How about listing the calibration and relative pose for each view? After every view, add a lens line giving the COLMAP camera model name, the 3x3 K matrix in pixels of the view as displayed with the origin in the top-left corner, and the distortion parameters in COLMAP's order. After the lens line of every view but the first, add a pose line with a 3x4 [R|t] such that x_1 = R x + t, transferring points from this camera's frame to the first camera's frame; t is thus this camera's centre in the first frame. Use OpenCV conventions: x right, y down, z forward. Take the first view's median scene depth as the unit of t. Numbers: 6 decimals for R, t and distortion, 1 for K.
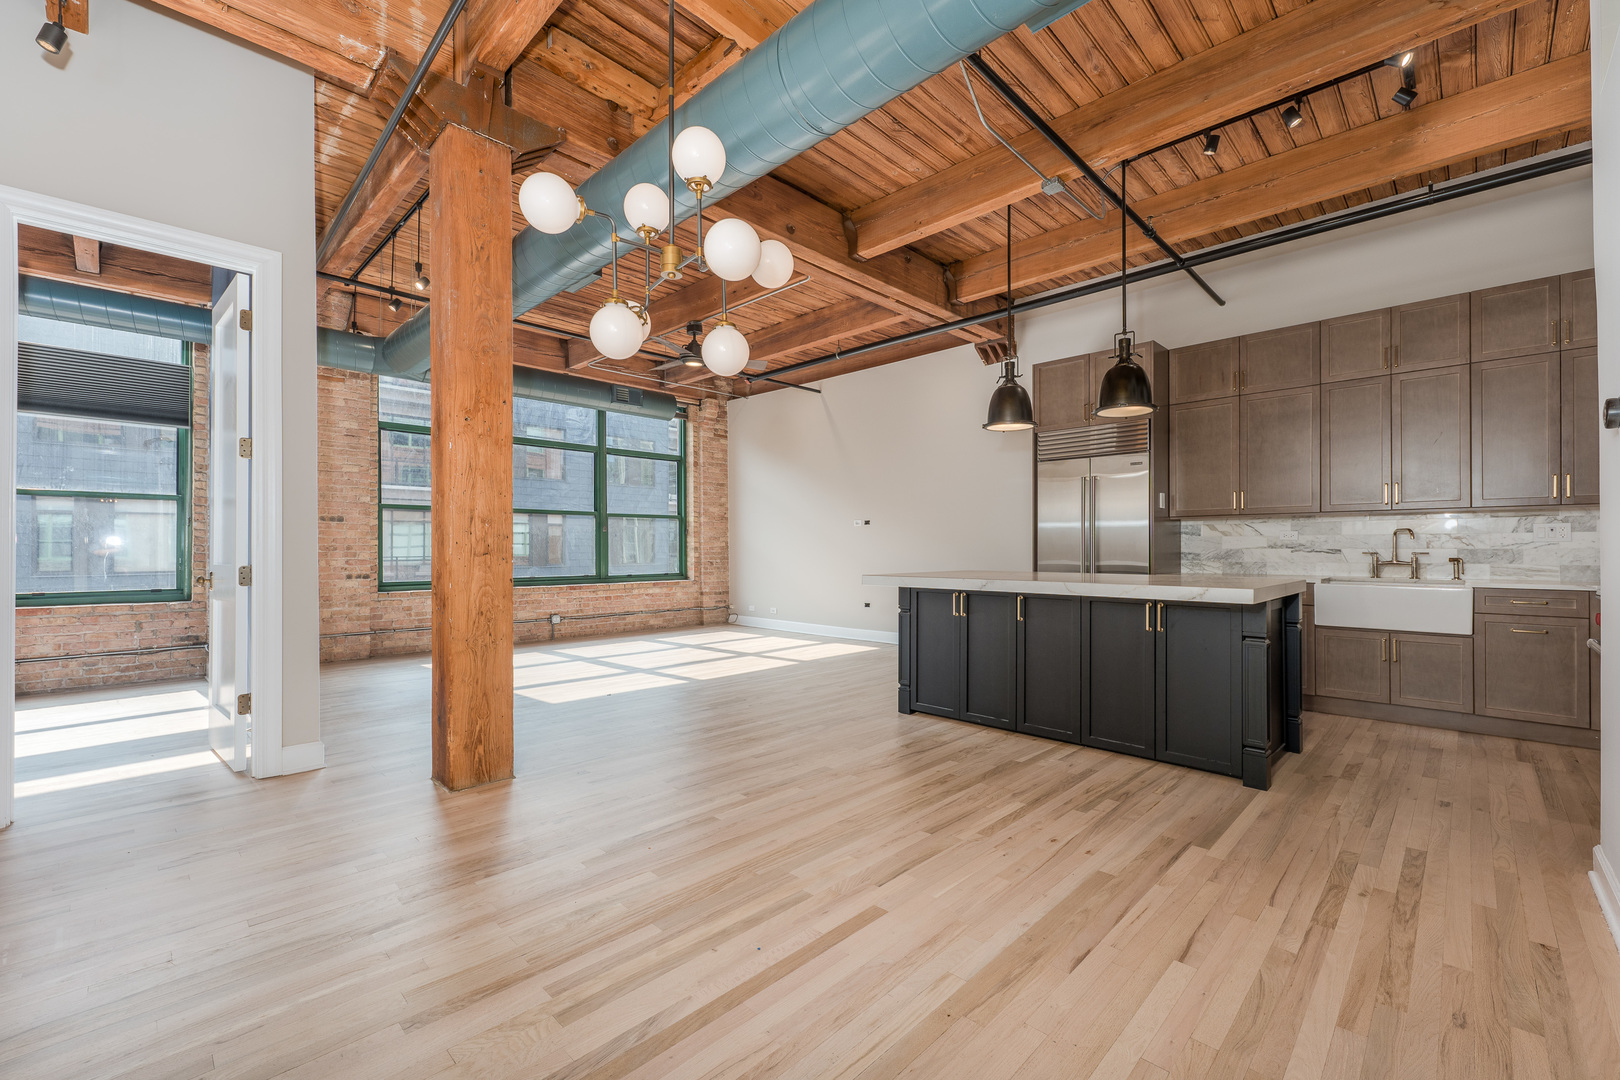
lens RADIAL K [[666.8, 0, 817.7], [0, 666.8, 533.3], [0, 0, 1]] dist [0.002438, 0.000215]
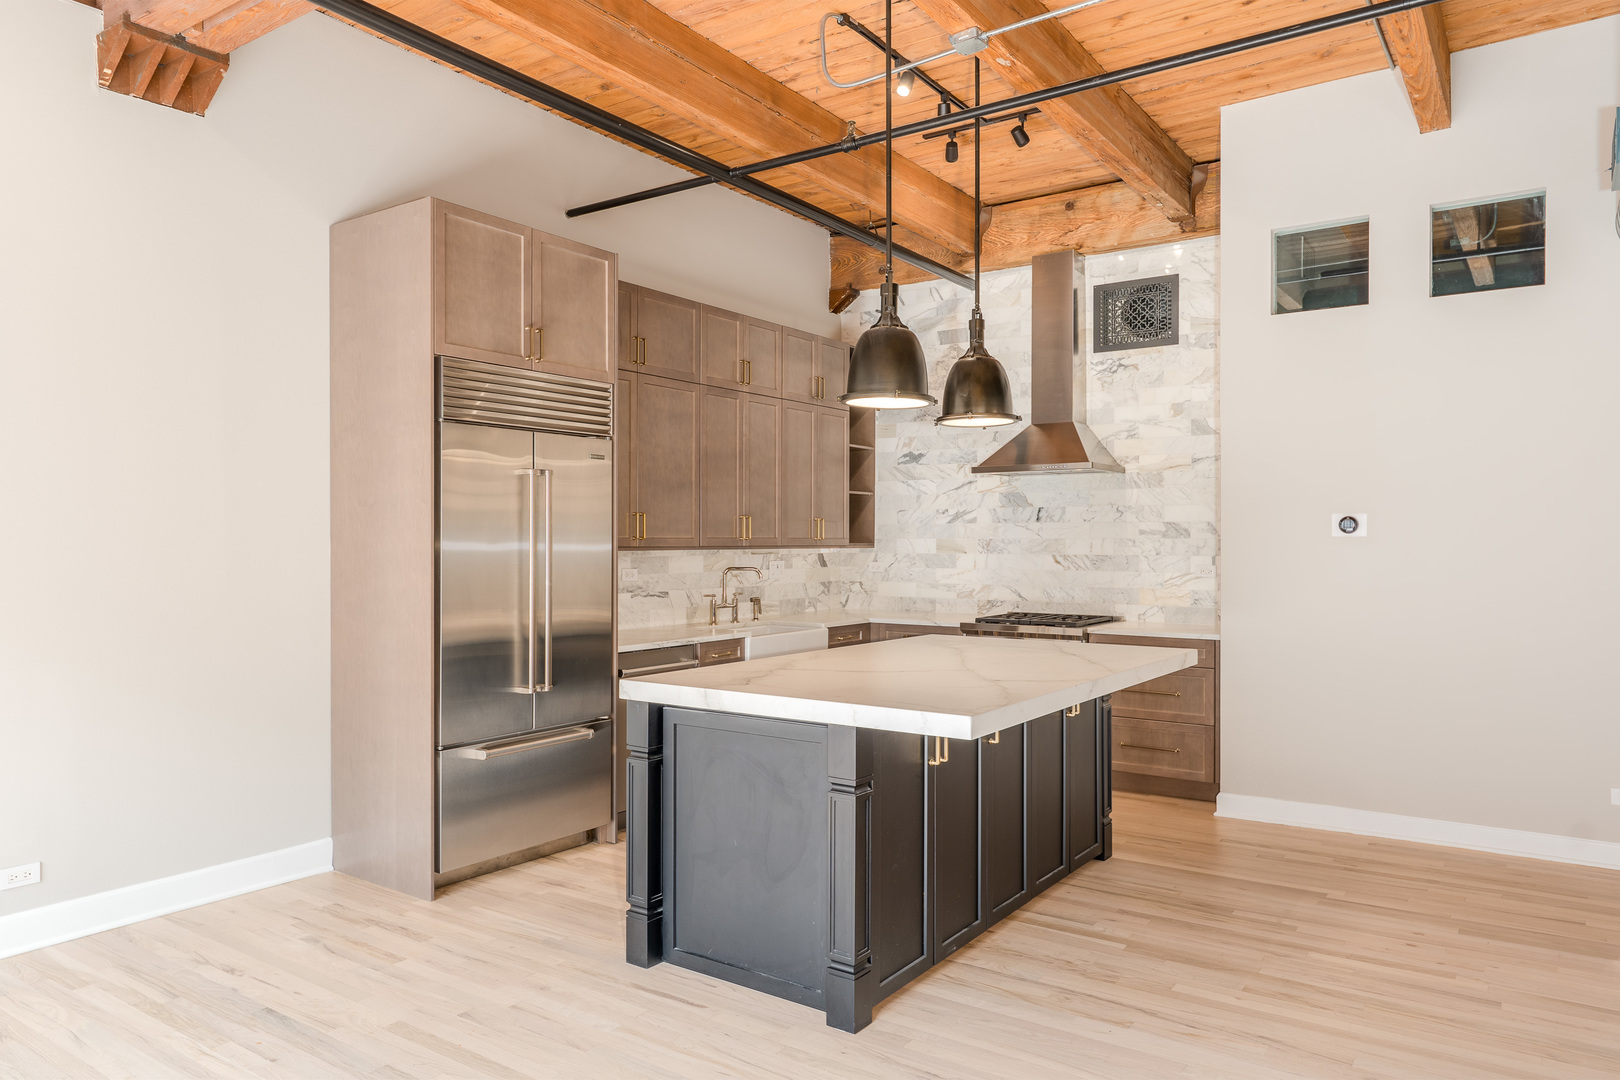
lens RADIAL K [[1074.4, 0, 766.2], [0, 1074.4, 535.2], [0, 0, 1]] dist [-0.001113, -0.000697]
pose [[-0.143328, 0.002852, 0.989671, -0.483260], [-0.024242, 0.999686, -0.006392, -0.036221], [-0.989378, -0.024907, -0.143214, 1.032812]]
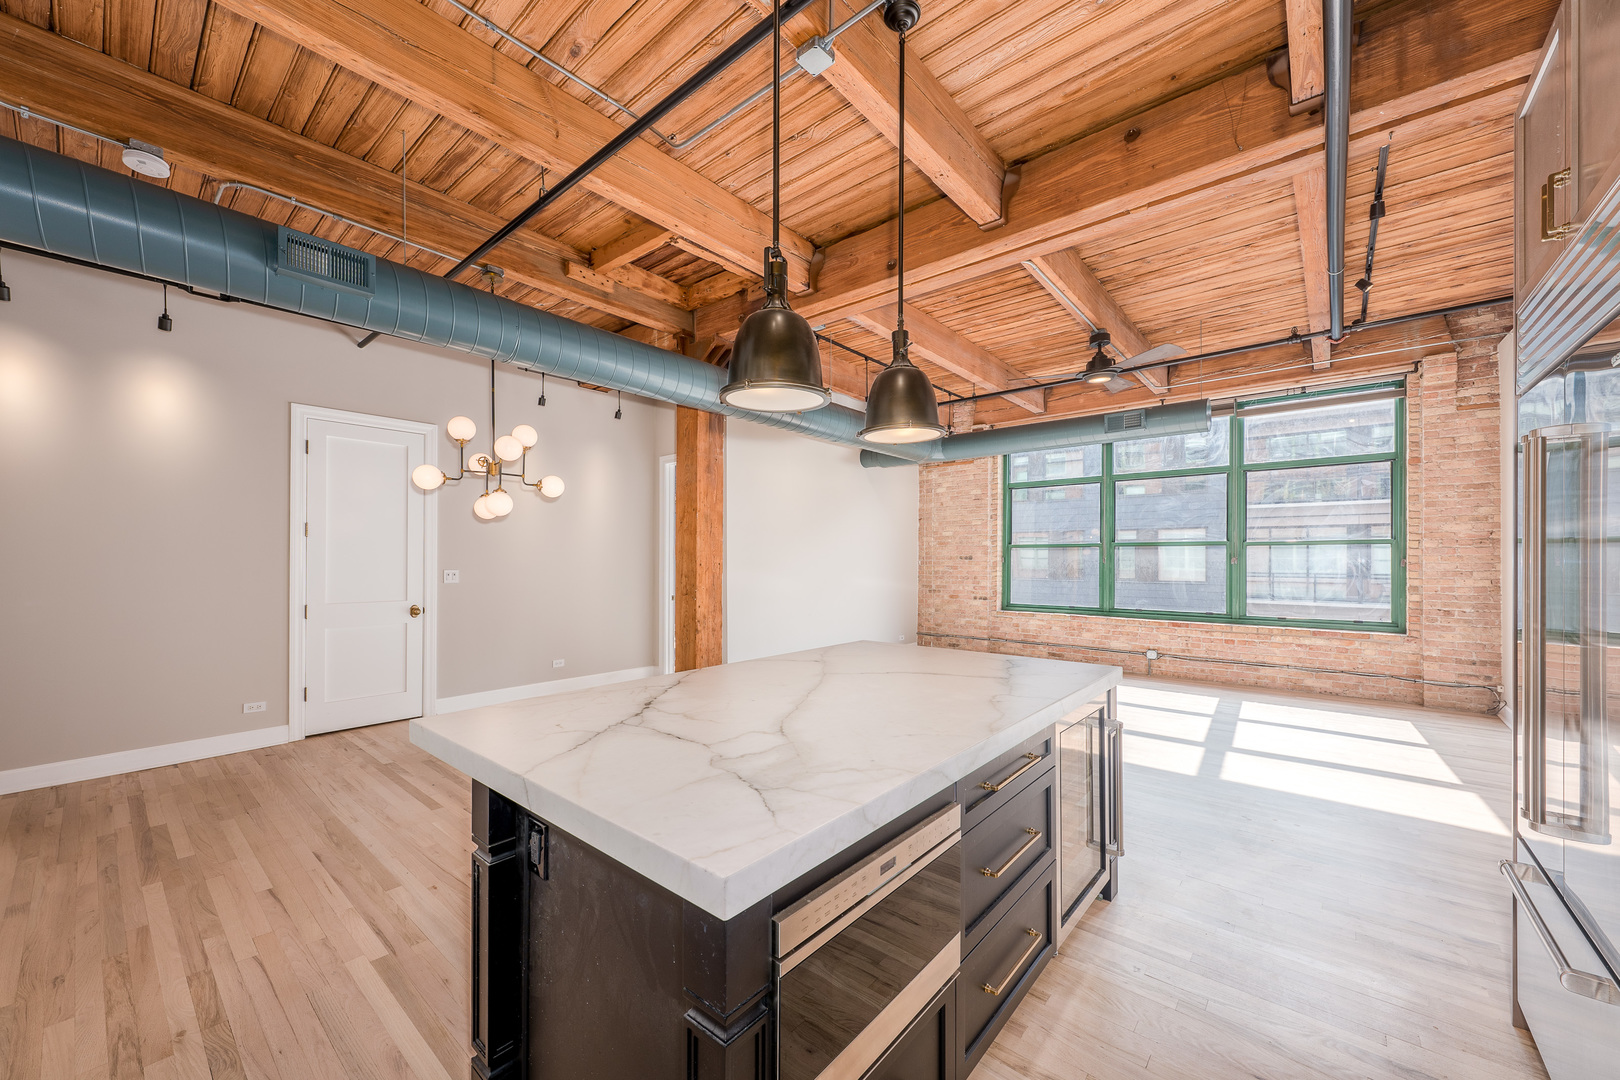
lens RADIAL K [[567.3, 0, 801.1], [0, 567.3, 555.7], [0, 0, 1]] dist [0.002141, -0.000027]
pose [[0.101680, -0.005128, -0.994804, 0.651969], [0.018716, 0.999820, -0.003241, -0.039508], [0.994641, -0.018289, 0.101758, 0.689054]]
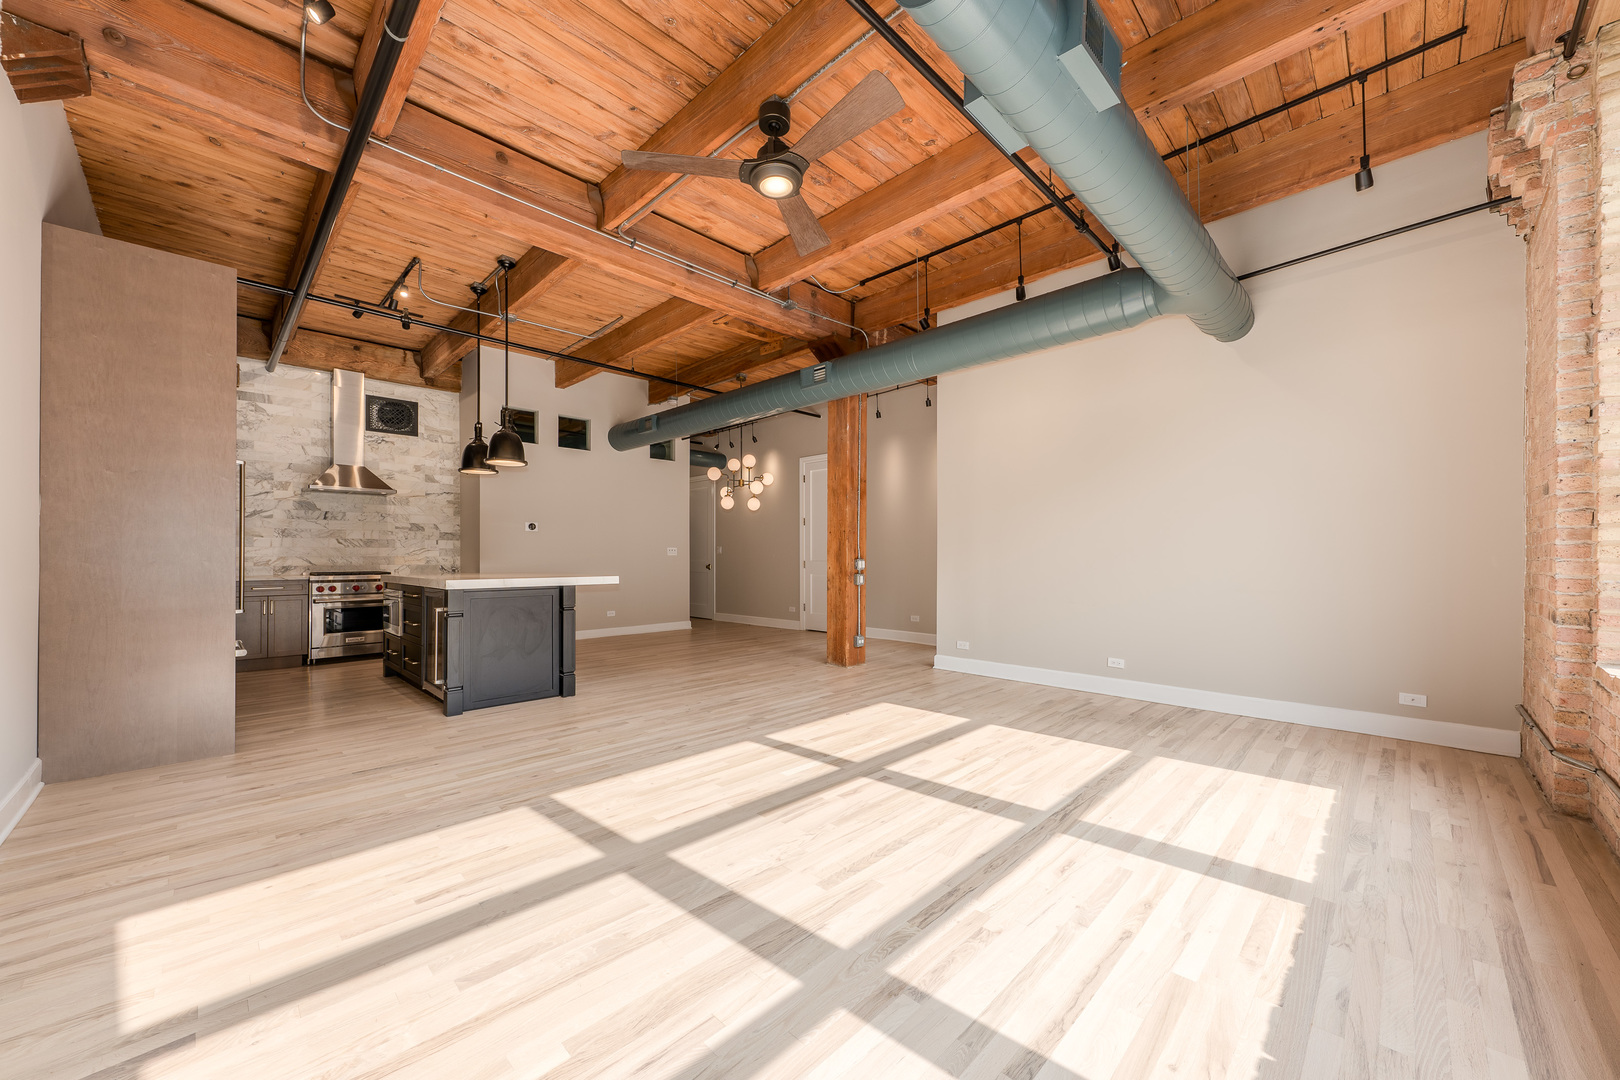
lens RADIAL K [[625.1, 0, 842.0], [0, 625.1, 553.6], [0, 0, 1]] dist [0.000778, 0.000083]
pose [[-0.999392, 0.002104, -0.034798, -0.278057], [0.003151, 0.999544, -0.030035, 0.047990], [0.034719, -0.030126, -0.998943, 1.894074]]
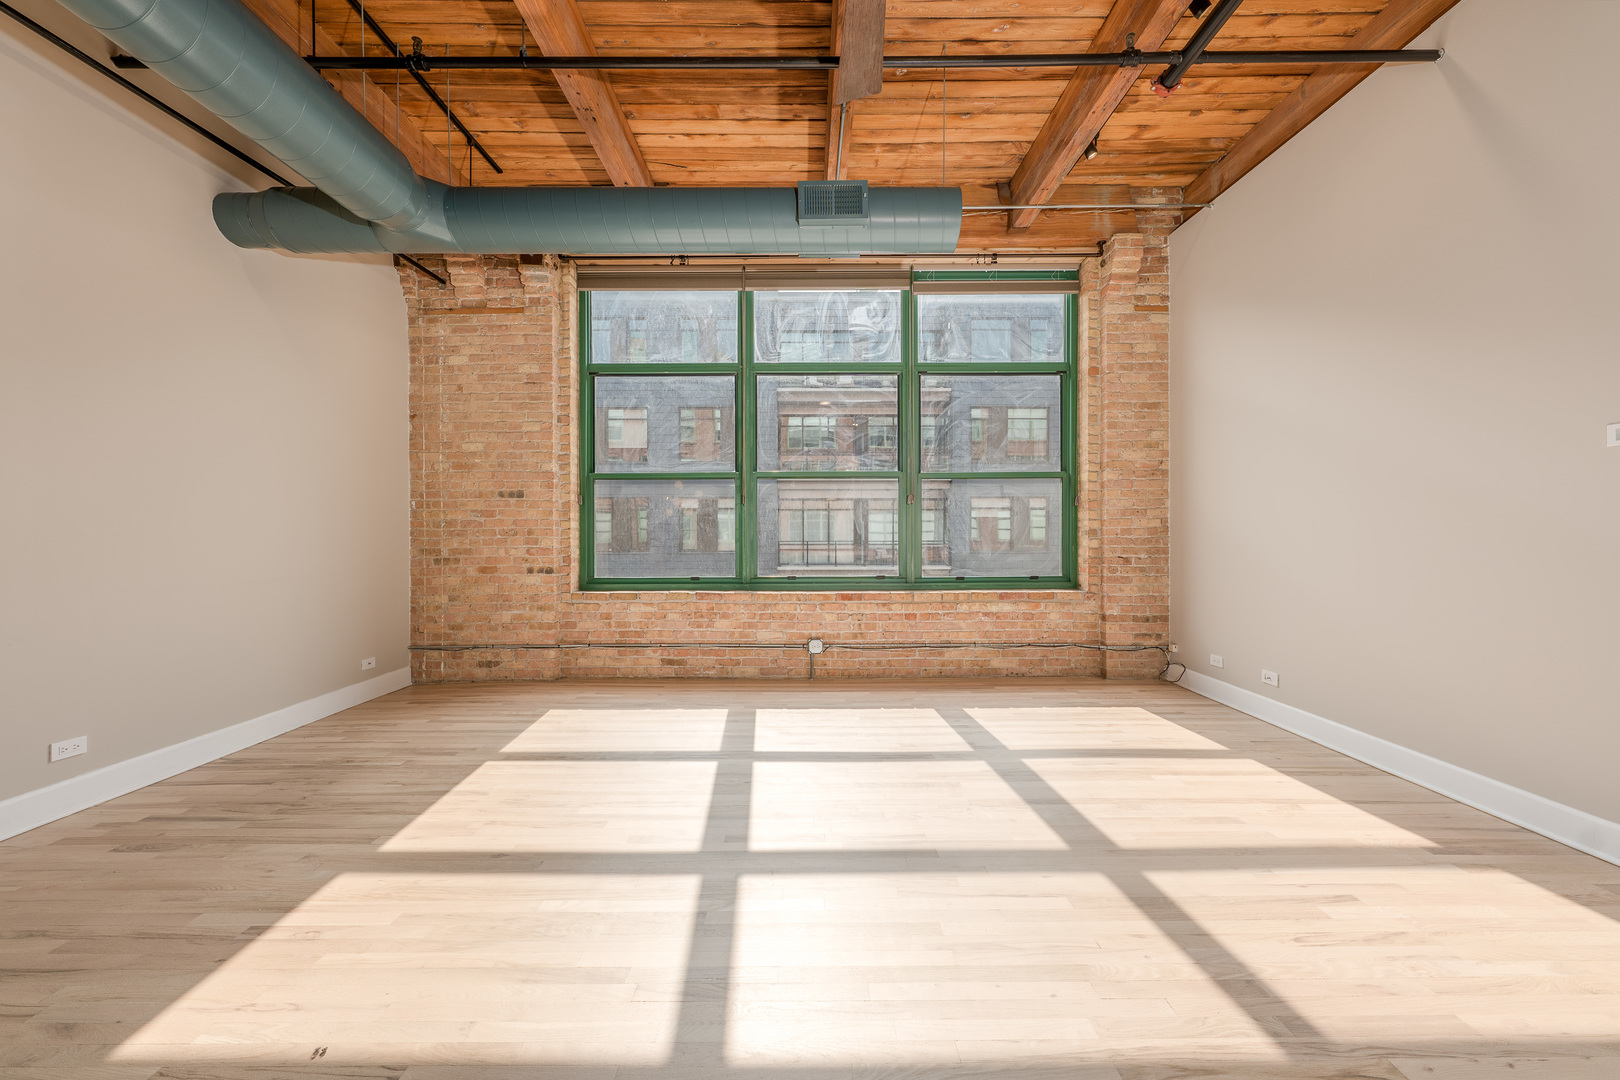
lens RADIAL K [[638.1, 0, 774.7], [0, 638.1, 549.6], [0, 0, 1]] dist [-0.000995, 0.000243]
pose [[0.693478, 0.014749, -0.720326, 0.013845], [0.018872, 0.999076, 0.038626, 0.025674], [0.720230, -0.040380, 0.692559, 0.956983]]
